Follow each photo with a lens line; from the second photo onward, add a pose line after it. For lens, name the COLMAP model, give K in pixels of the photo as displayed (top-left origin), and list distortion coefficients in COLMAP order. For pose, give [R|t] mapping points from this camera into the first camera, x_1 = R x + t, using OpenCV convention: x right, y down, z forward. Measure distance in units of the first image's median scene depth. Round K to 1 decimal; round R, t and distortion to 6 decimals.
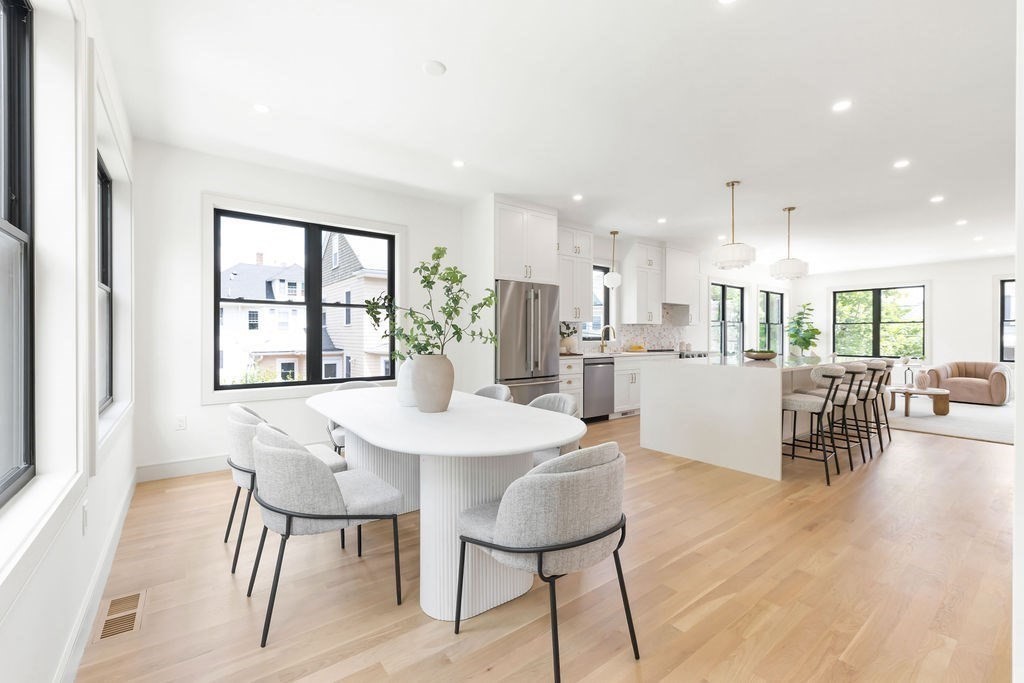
lens RADIAL K [[434.8, 0, 508.8], [0, 434.8, 337.8], [0, 0, 1]] dist [0.000853, 0.000474]
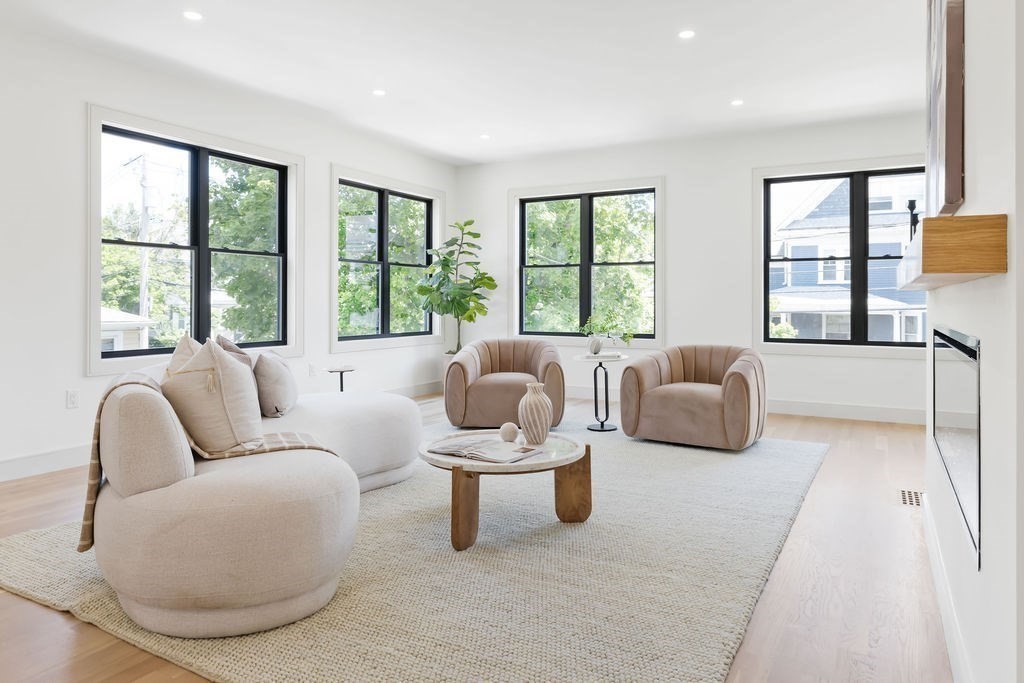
lens RADIAL K [[674.3, 0, 512.8], [0, 674.3, 298.3], [0, 0, 1]] dist [0.002742, 0.000222]
pose [[0.914098, -0.000757, 0.405492, 0.699605], [0.002723, 0.999987, -0.004271, 0.010106], [-0.405484, 0.005008, 0.914088, 0.518176]]
